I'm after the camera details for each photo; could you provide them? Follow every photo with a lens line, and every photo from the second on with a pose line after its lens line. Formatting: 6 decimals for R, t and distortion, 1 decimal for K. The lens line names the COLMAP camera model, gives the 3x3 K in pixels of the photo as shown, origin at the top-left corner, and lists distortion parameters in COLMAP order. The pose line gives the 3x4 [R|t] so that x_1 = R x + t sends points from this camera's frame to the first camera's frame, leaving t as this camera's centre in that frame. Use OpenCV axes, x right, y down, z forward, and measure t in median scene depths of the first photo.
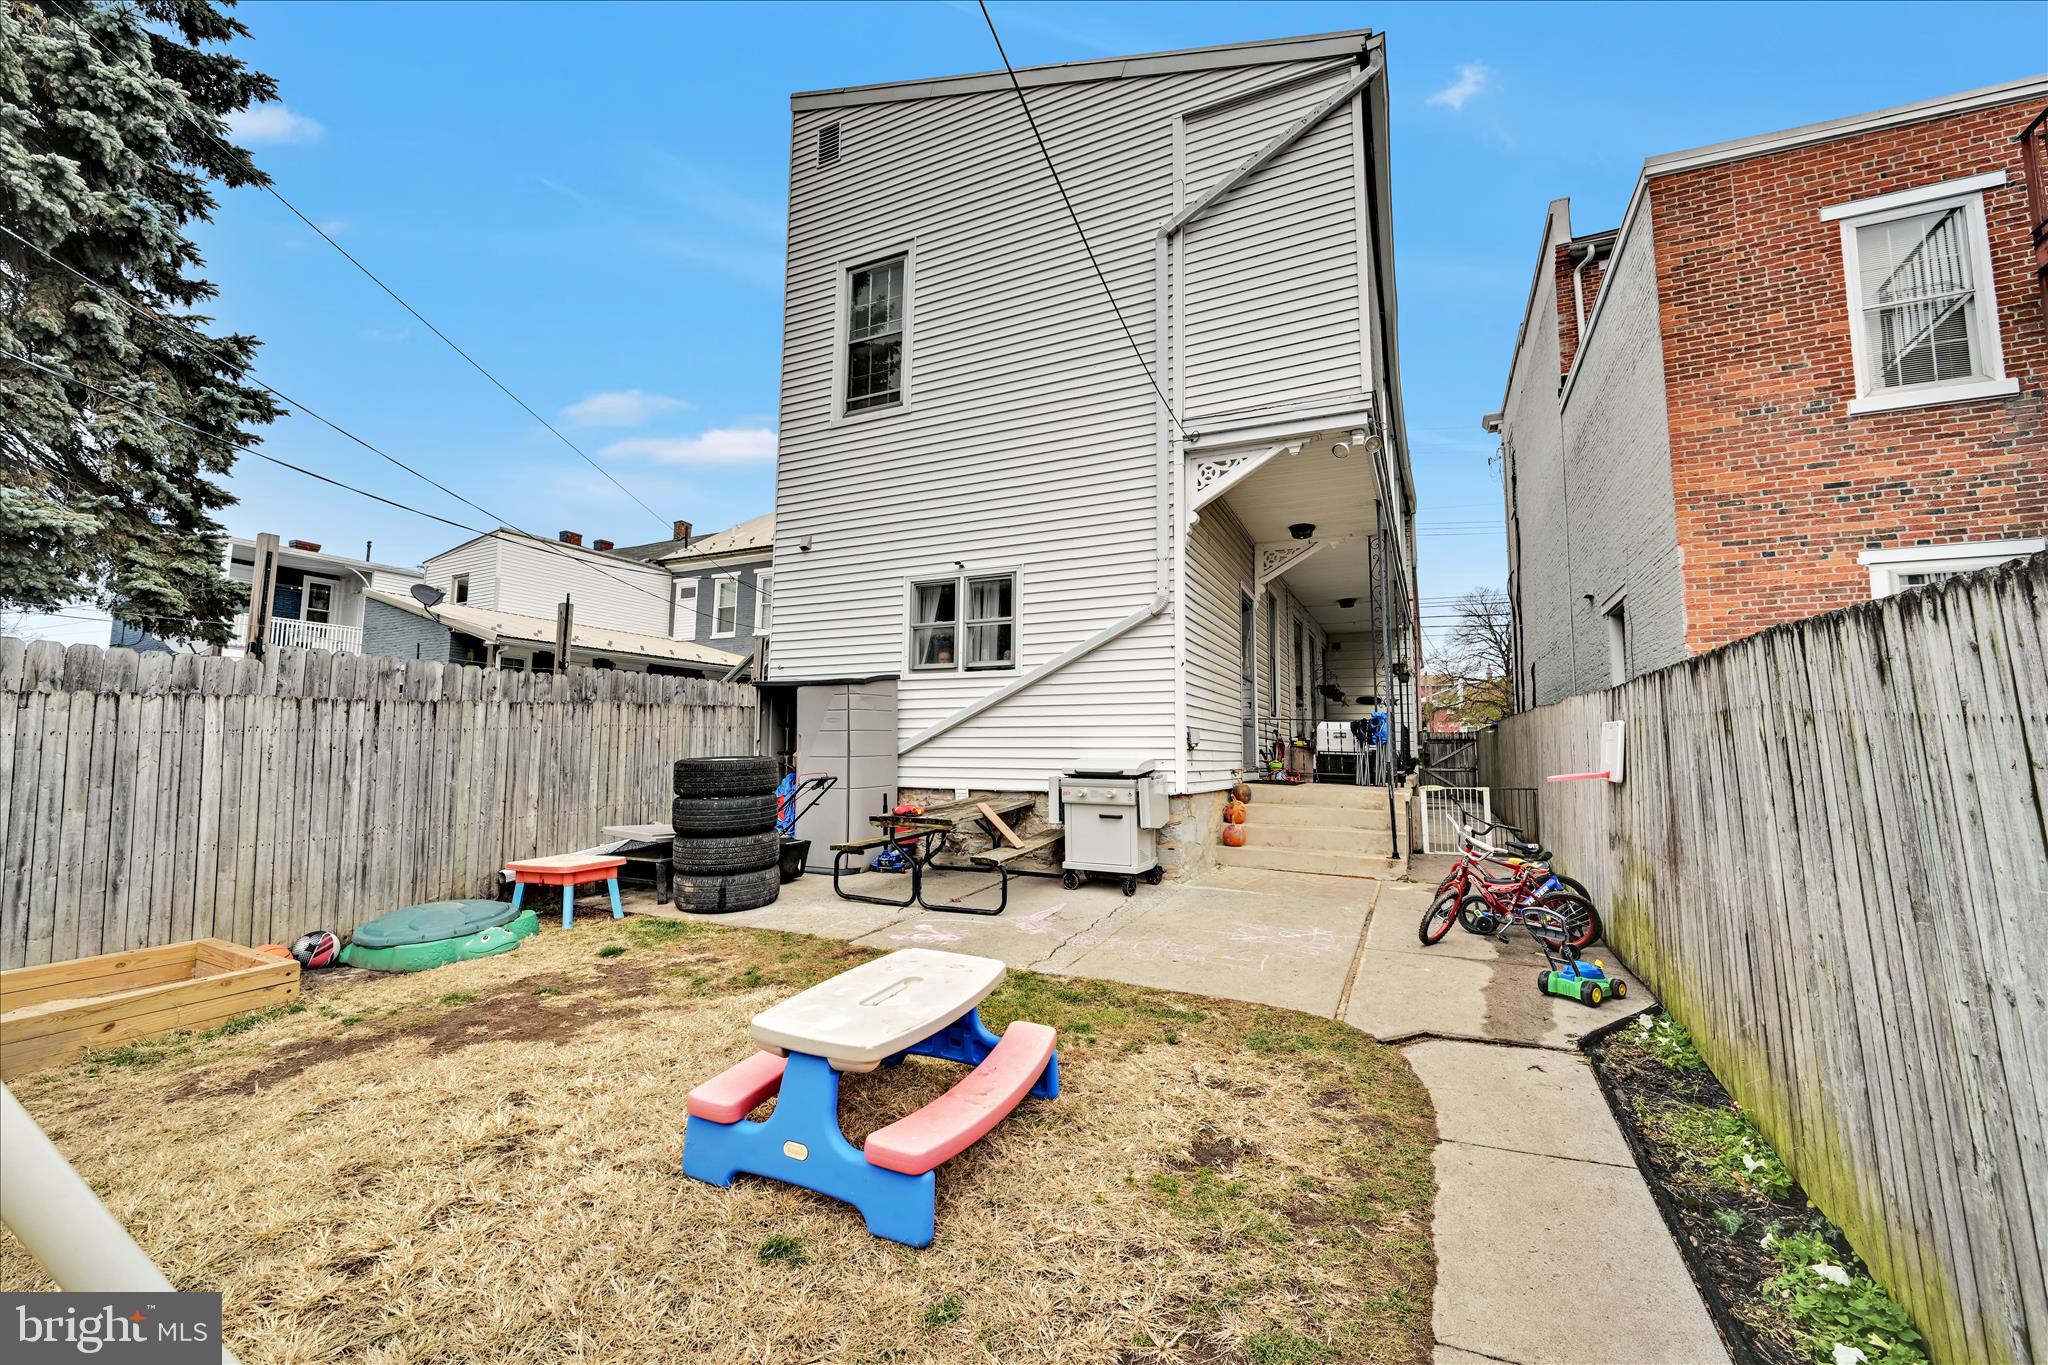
lens RADIAL K [[808.4, 0, 1029.4], [0, 808.4, 680.8], [0, 0, 1]] dist [0.000025, -0.000002]
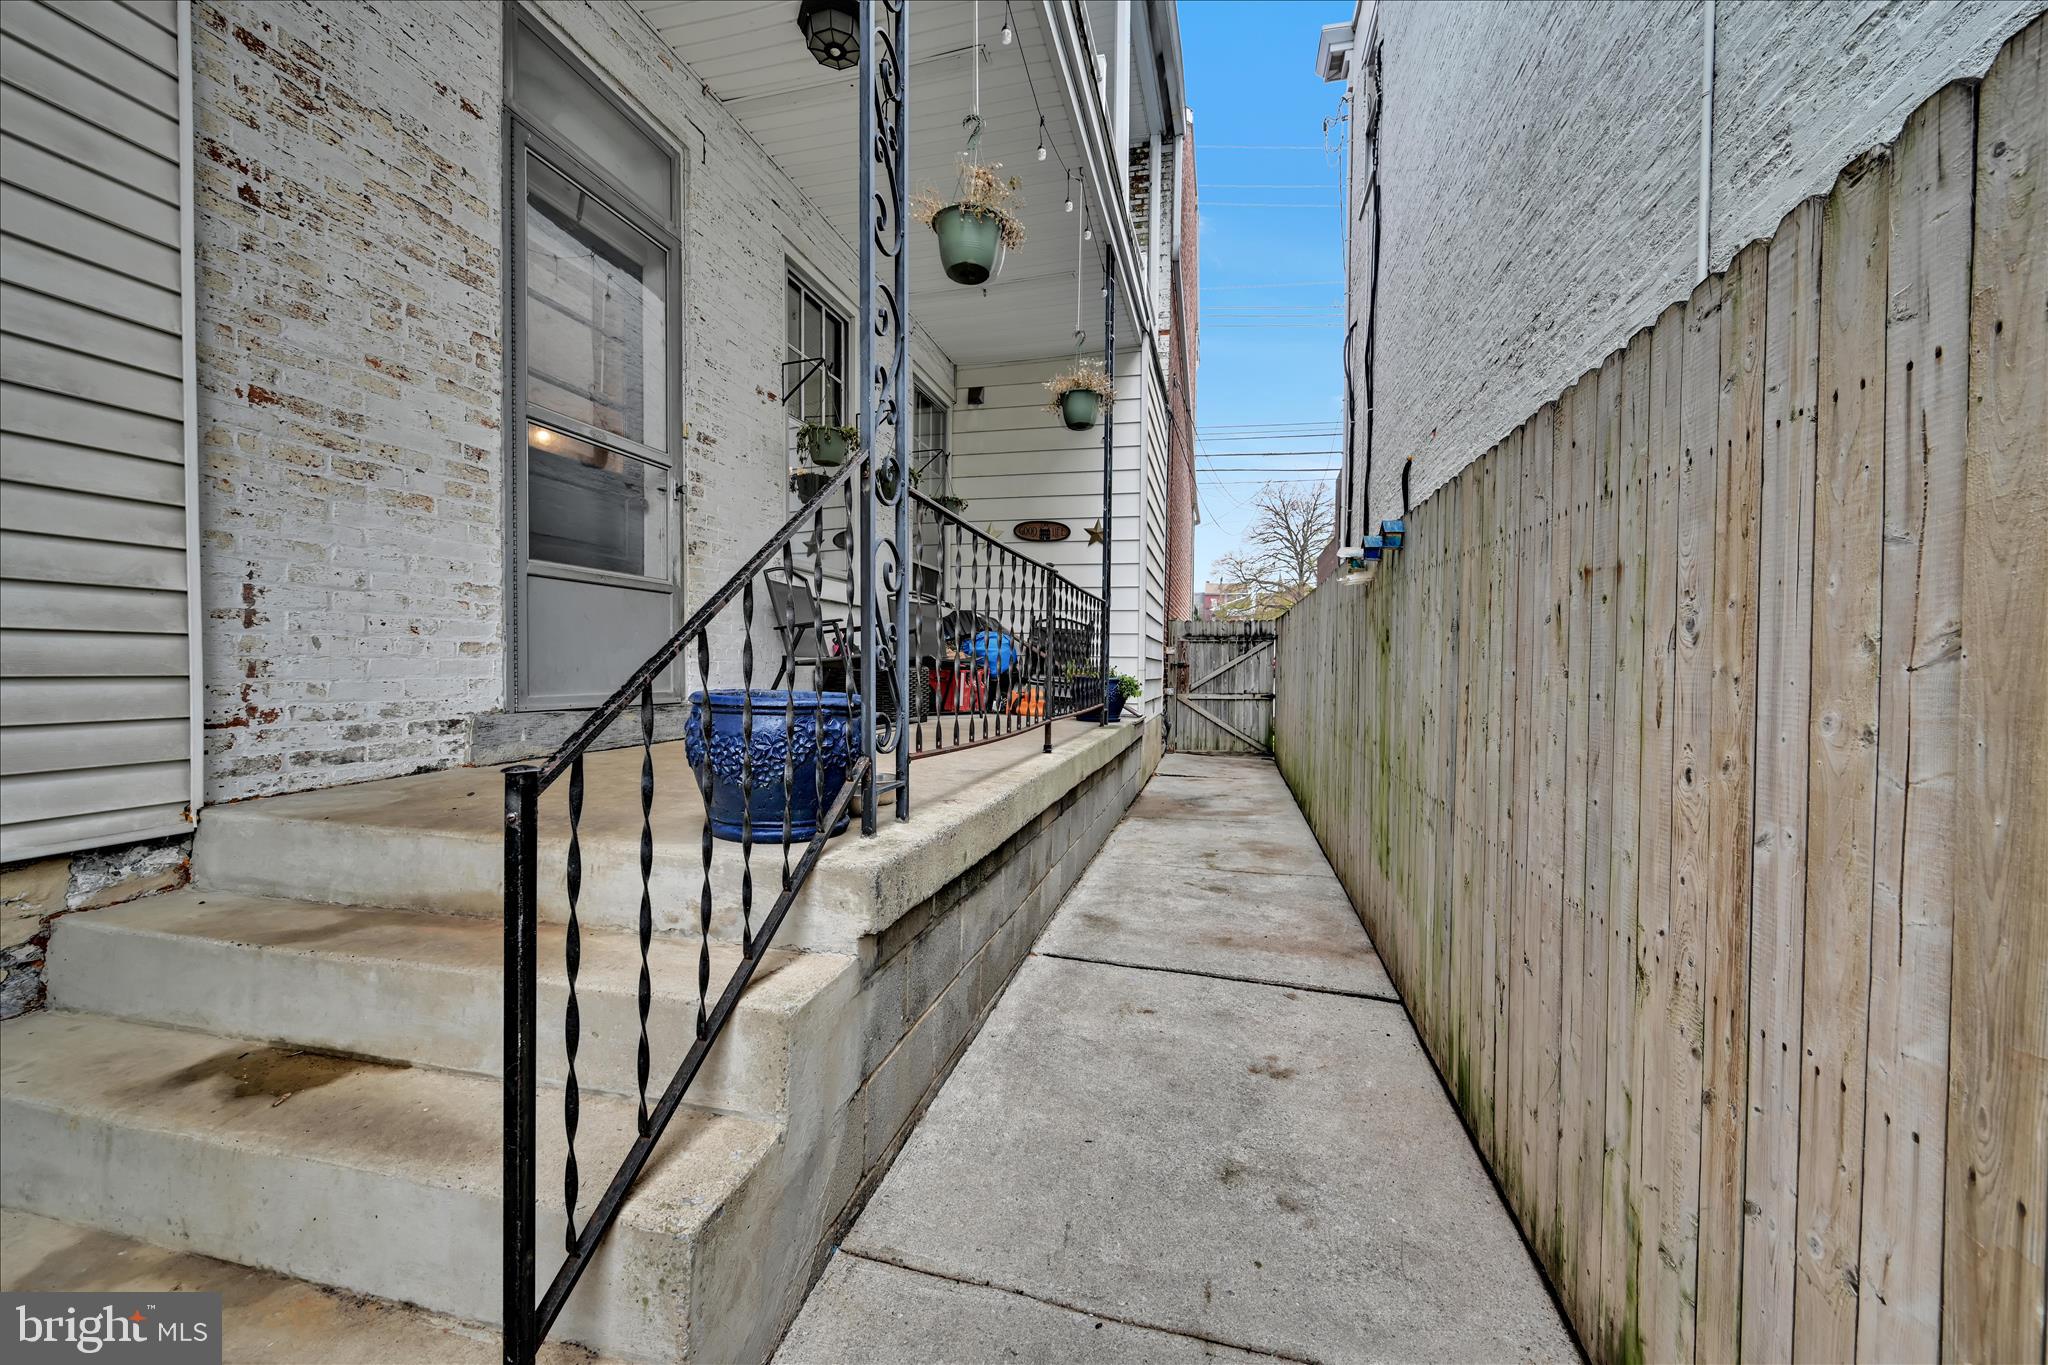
lens RADIAL K [[808.4, 0, 1026.3], [0, 808.4, 678.2], [0, 0, 1]] dist [0.000025, -0.000002]
pose [[0.977059, -0.001432, 0.212963, 0.083528], [-0.021950, 0.993975, 0.107390, 0.014561], [-0.211834, -0.109601, 0.971141, 0.148907]]
